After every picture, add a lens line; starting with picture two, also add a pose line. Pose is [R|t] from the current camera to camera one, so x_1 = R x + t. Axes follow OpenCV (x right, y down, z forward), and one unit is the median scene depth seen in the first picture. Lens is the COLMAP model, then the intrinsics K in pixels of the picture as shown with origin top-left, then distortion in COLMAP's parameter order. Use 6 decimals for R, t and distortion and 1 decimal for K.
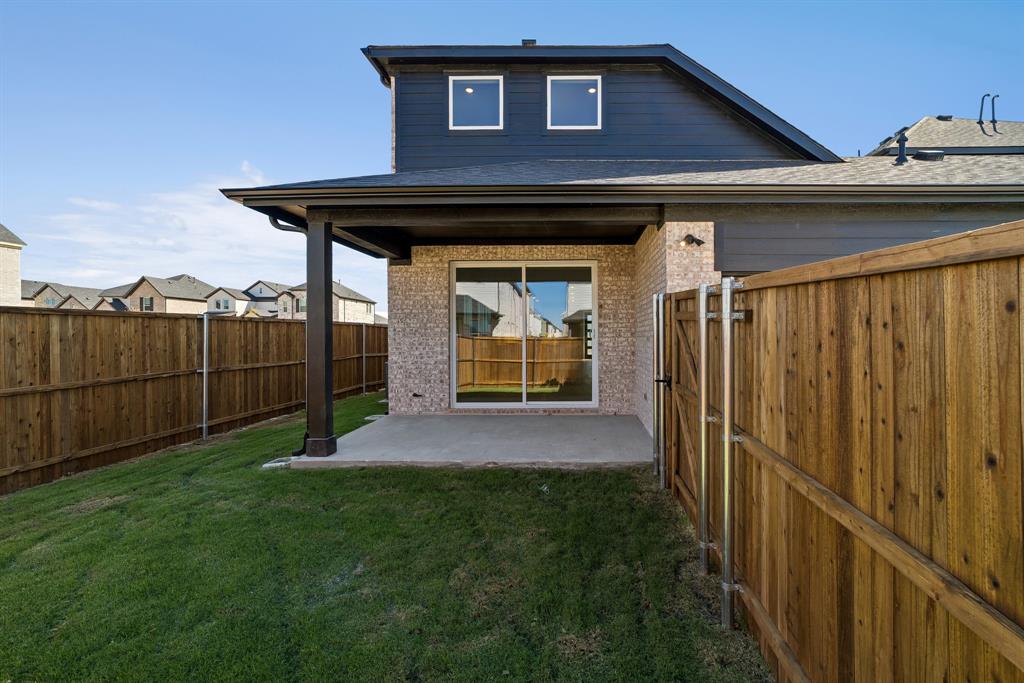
lens RADIAL K [[409.7, 0, 503.9], [0, 409.7, 336.2], [0, 0, 1]] dist [-0.015044, 0.004133]
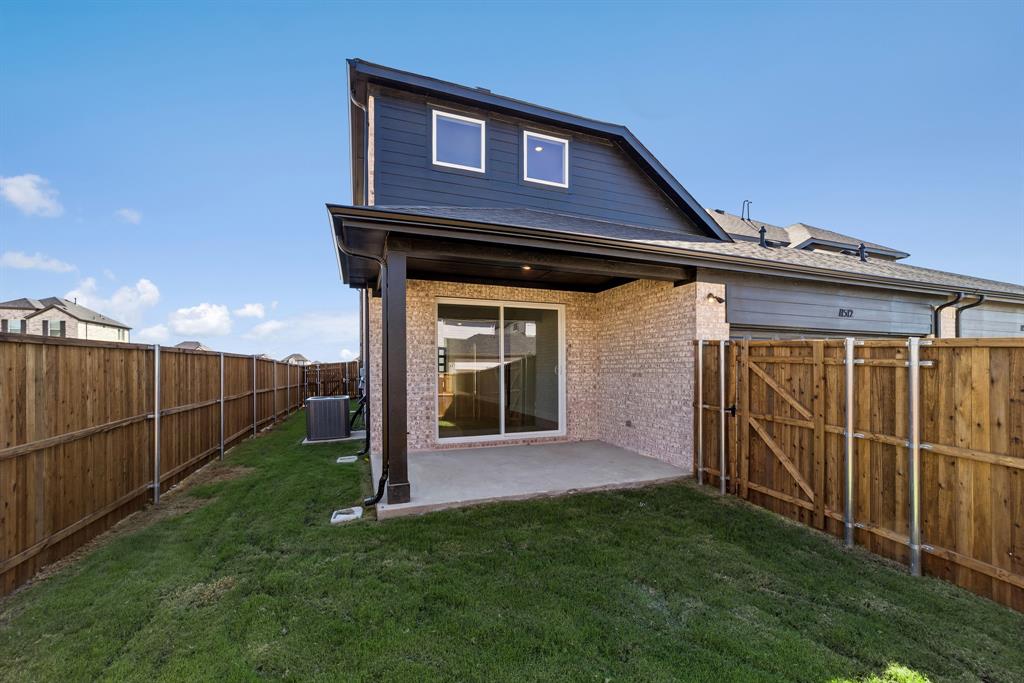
lens RADIAL K [[409.7, 0, 431.1], [0, 409.7, 369.5], [0, 0, 1]] dist [-0.015044, 0.004133]
pose [[0.938793, 0.001009, 0.344481, -0.514176], [-0.001947, 0.999995, 0.002377, -0.008963], [-0.344477, -0.002902, 0.938790, 0.072732]]
